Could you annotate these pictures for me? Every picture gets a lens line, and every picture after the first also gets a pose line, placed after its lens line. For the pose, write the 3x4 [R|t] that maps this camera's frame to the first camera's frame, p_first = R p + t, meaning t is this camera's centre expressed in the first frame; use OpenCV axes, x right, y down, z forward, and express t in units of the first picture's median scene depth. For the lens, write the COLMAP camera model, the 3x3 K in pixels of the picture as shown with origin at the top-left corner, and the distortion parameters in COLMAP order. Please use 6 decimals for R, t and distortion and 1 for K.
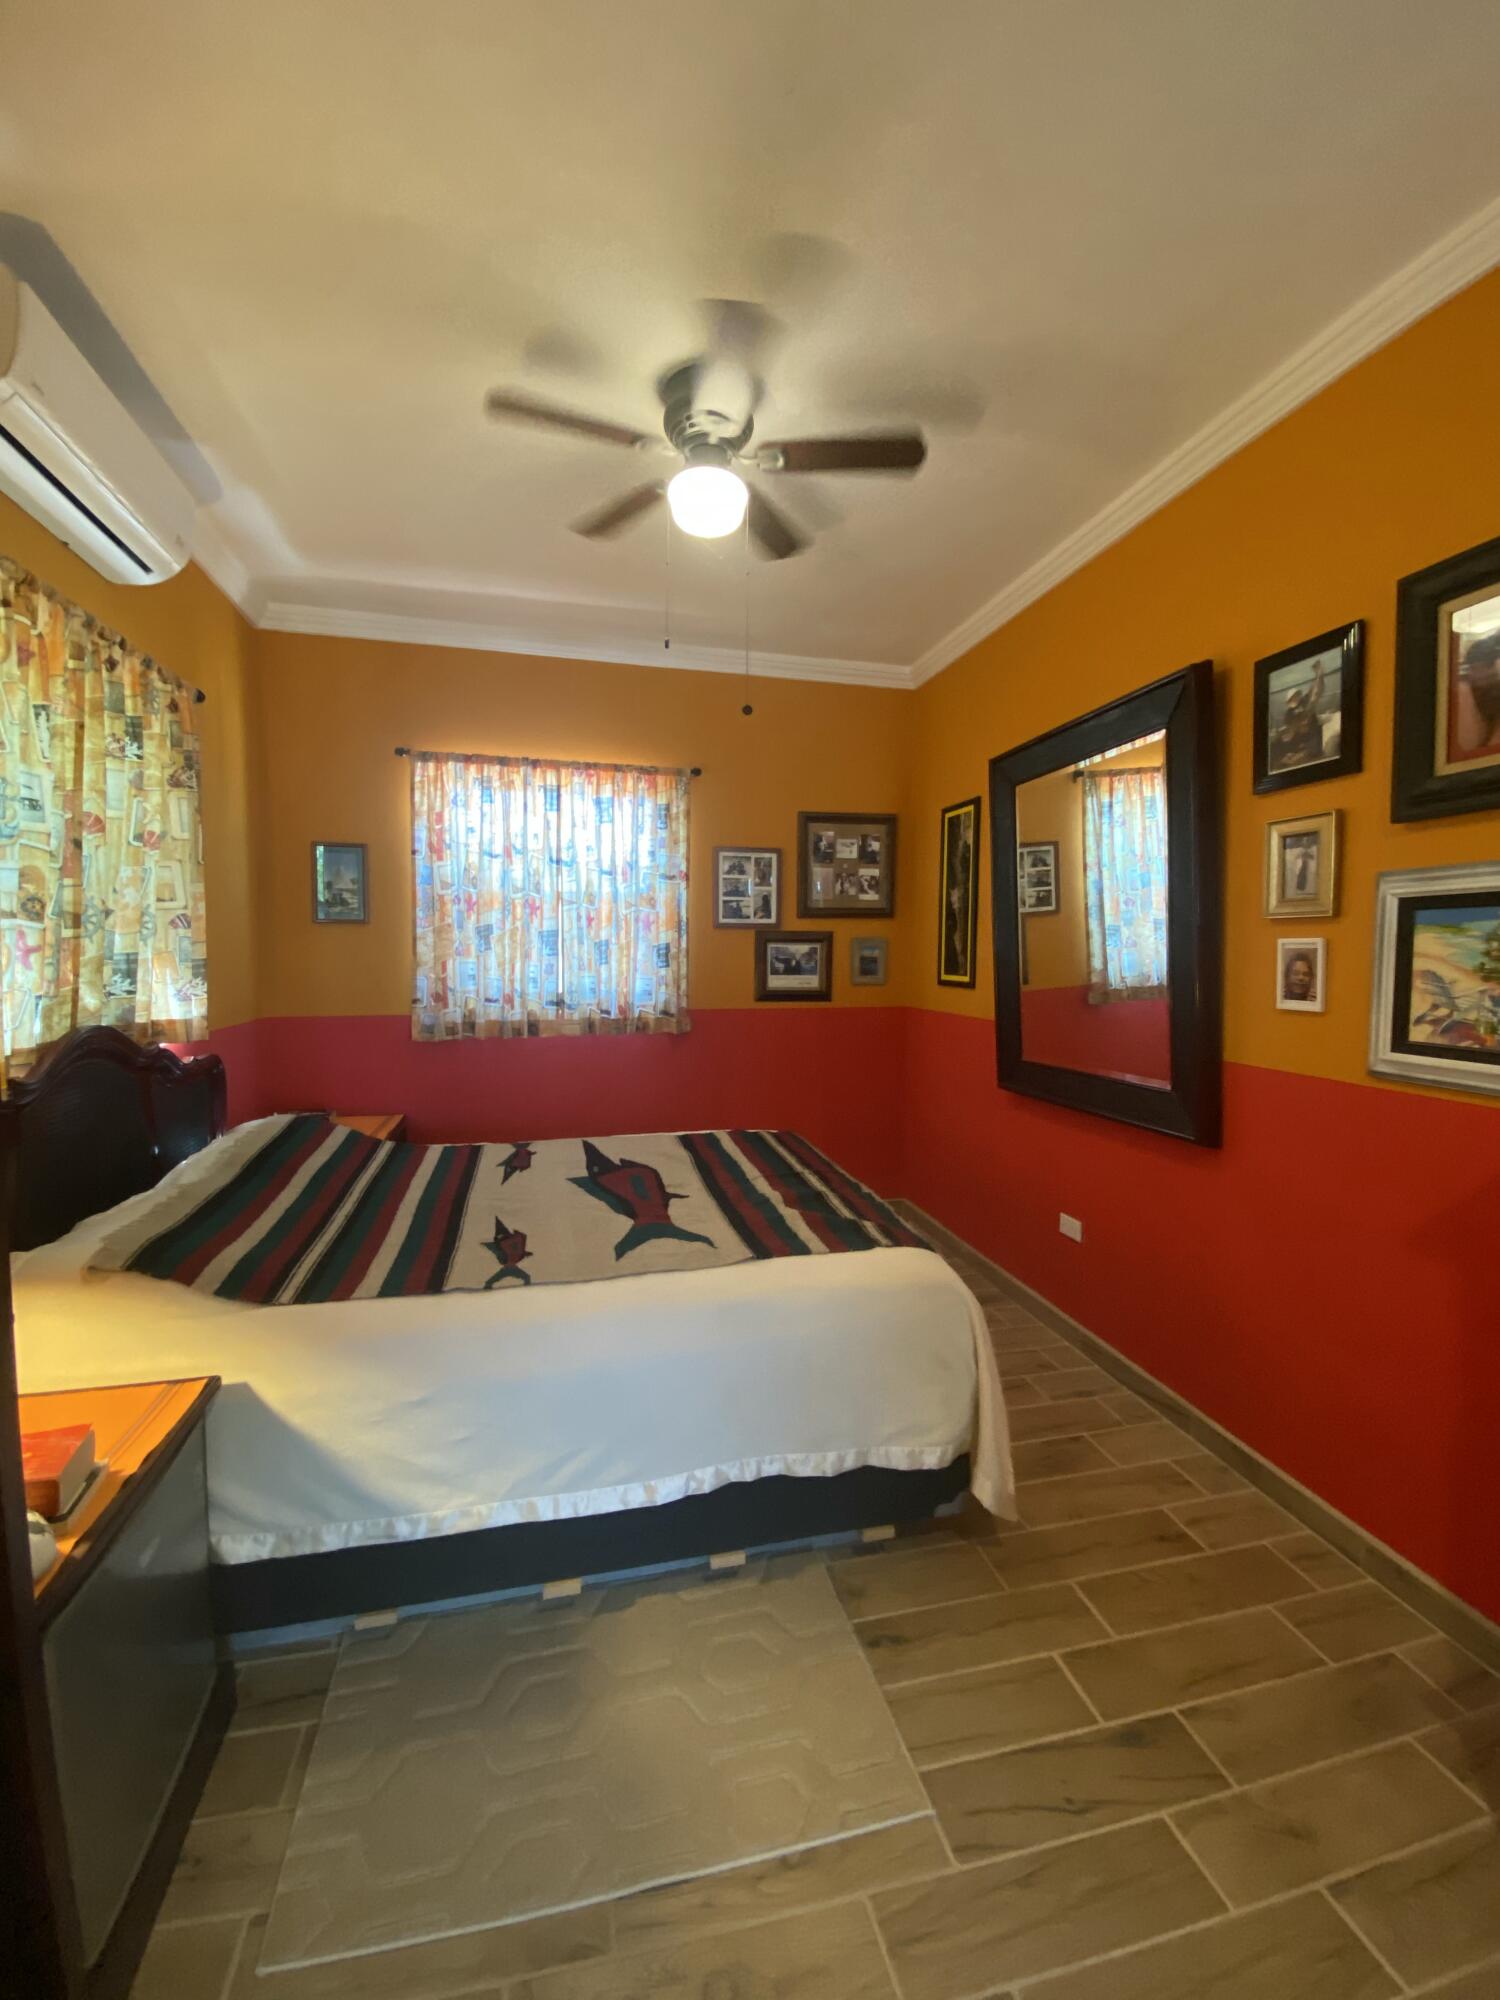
lens RADIAL K [[826.8, 0, 798.4], [0, 826.8, 1003.9], [0, 0, 1]] dist [-0.006265, -0.004799]
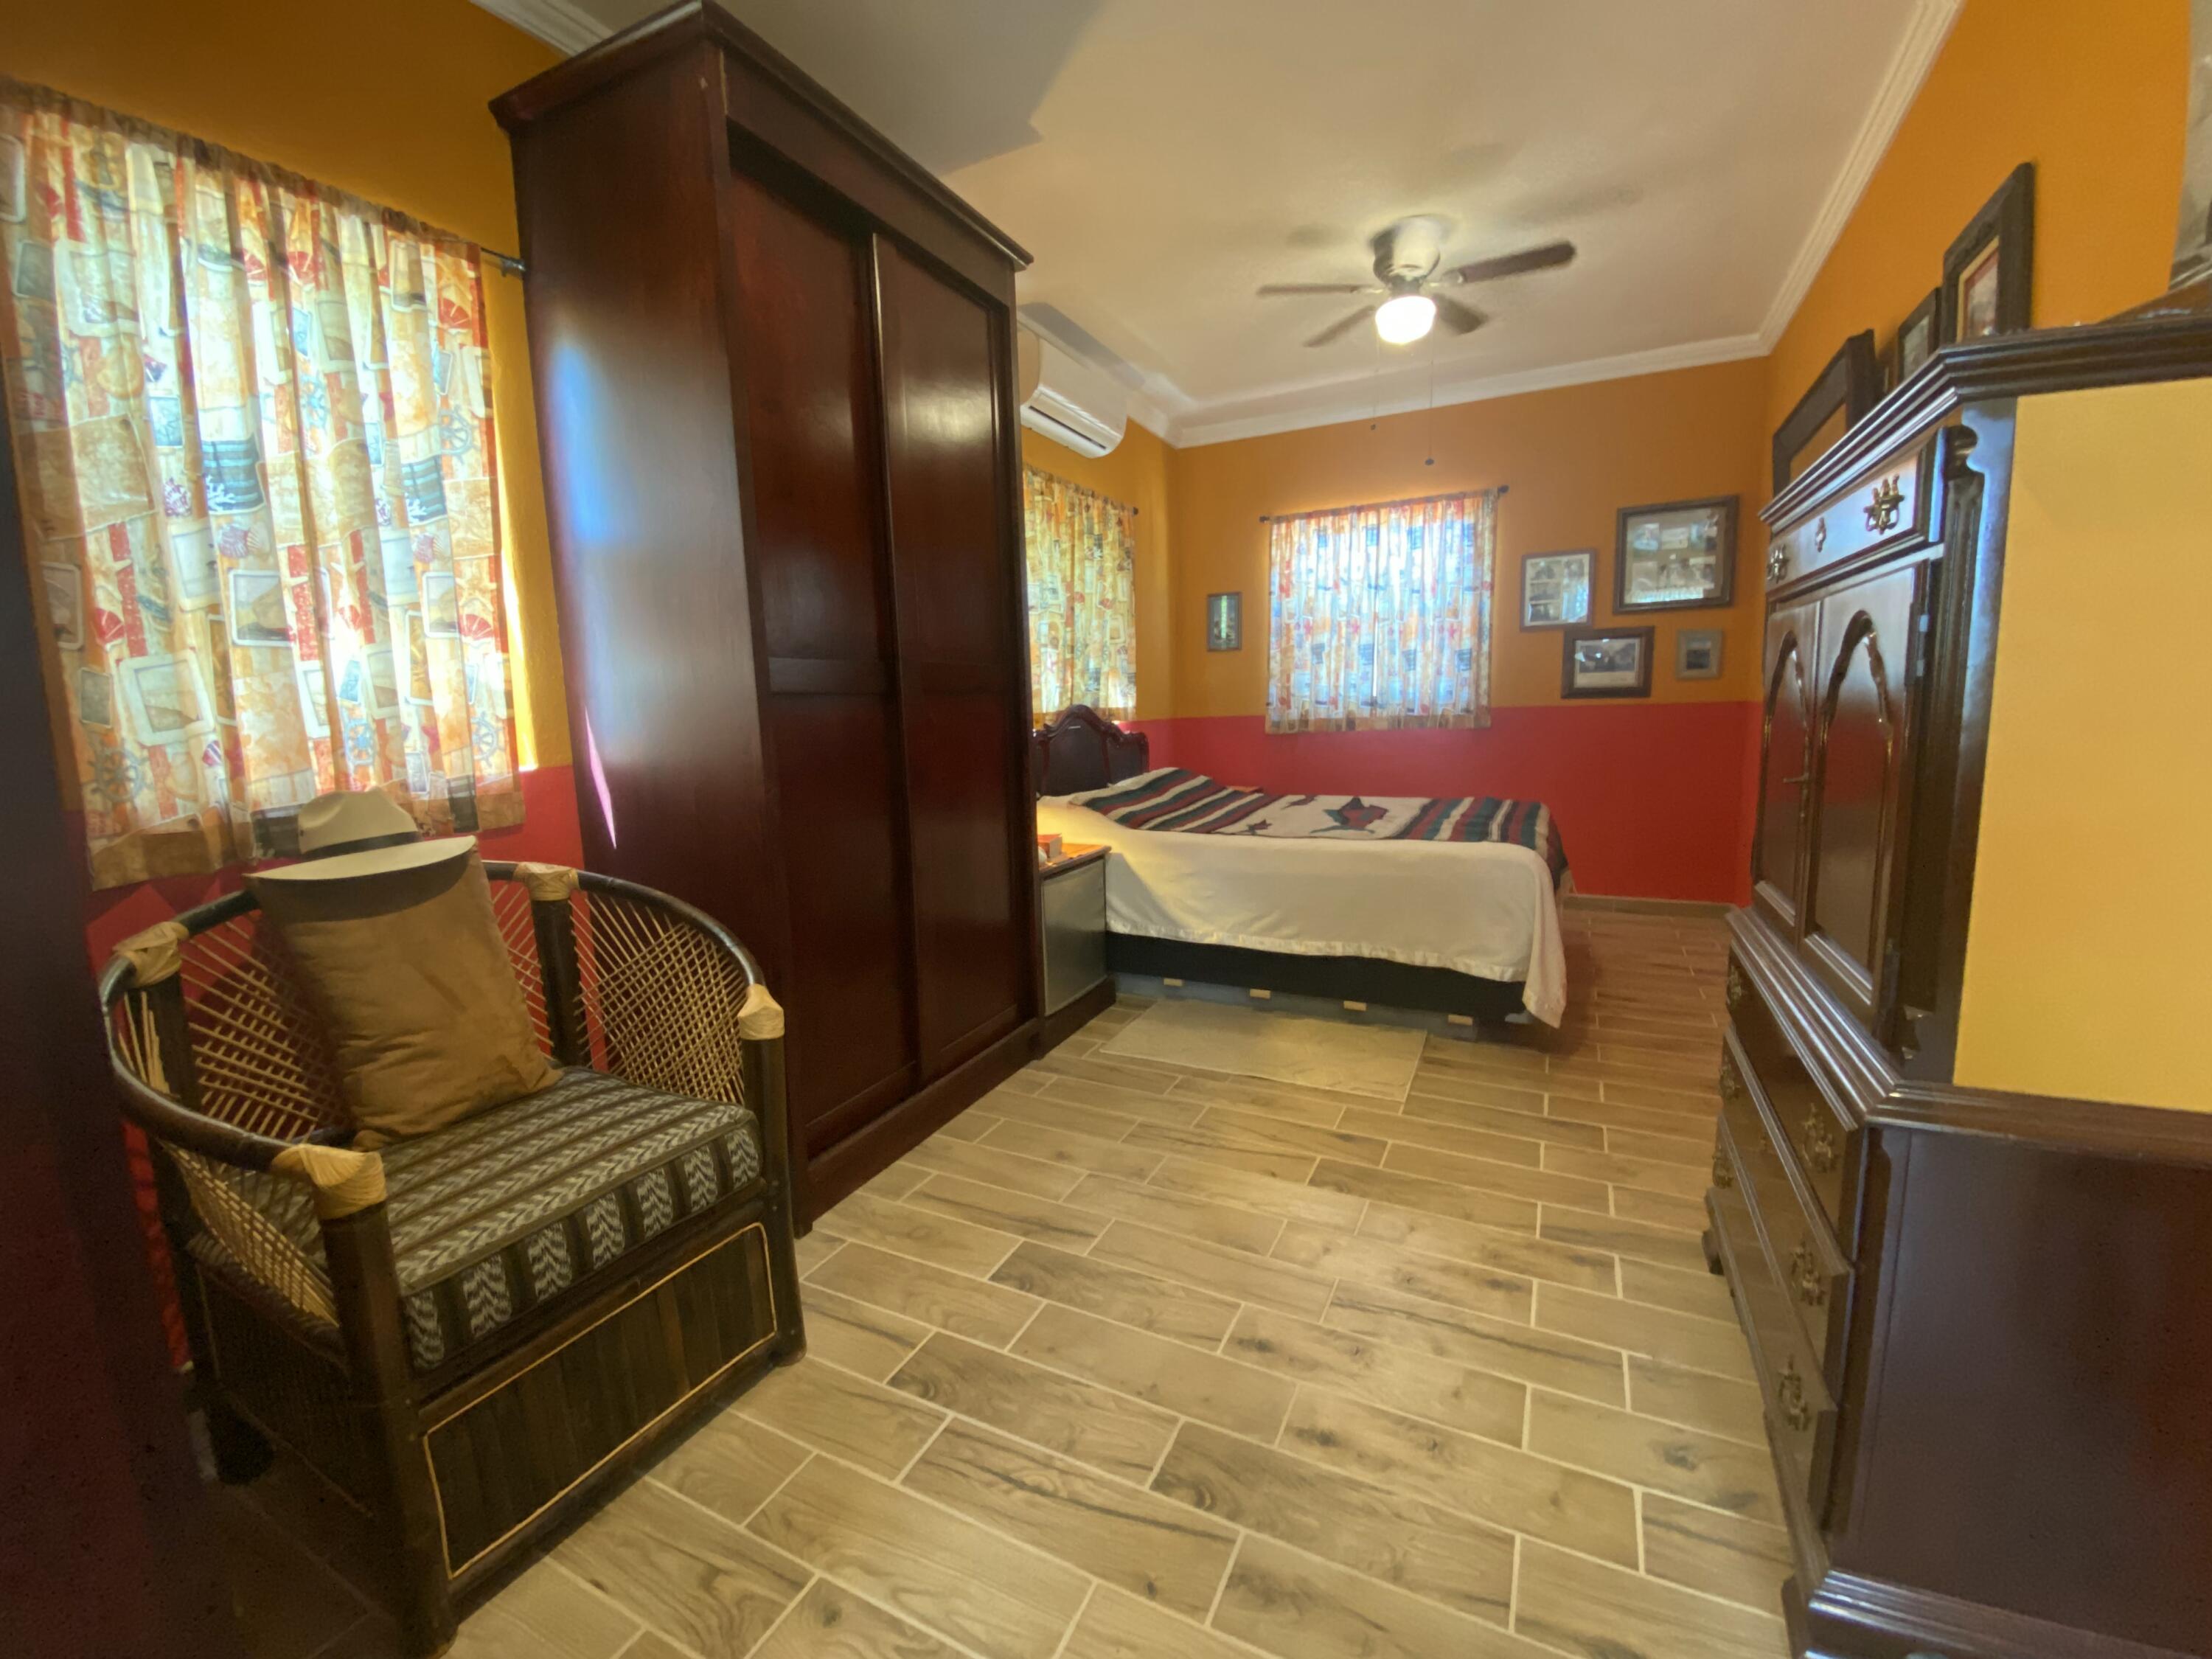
lens RADIAL K [[914.4, 0, 1090.4], [0, 914.4, 838.1], [0, 0, 1]] dist [-0.006265, -0.004799]
pose [[0.736014, 0.059140, -0.674378, 0.350799], [-0.001200, 0.996289, 0.086062, 0.086682], [0.676965, -0.062534, 0.733354, -0.322459]]
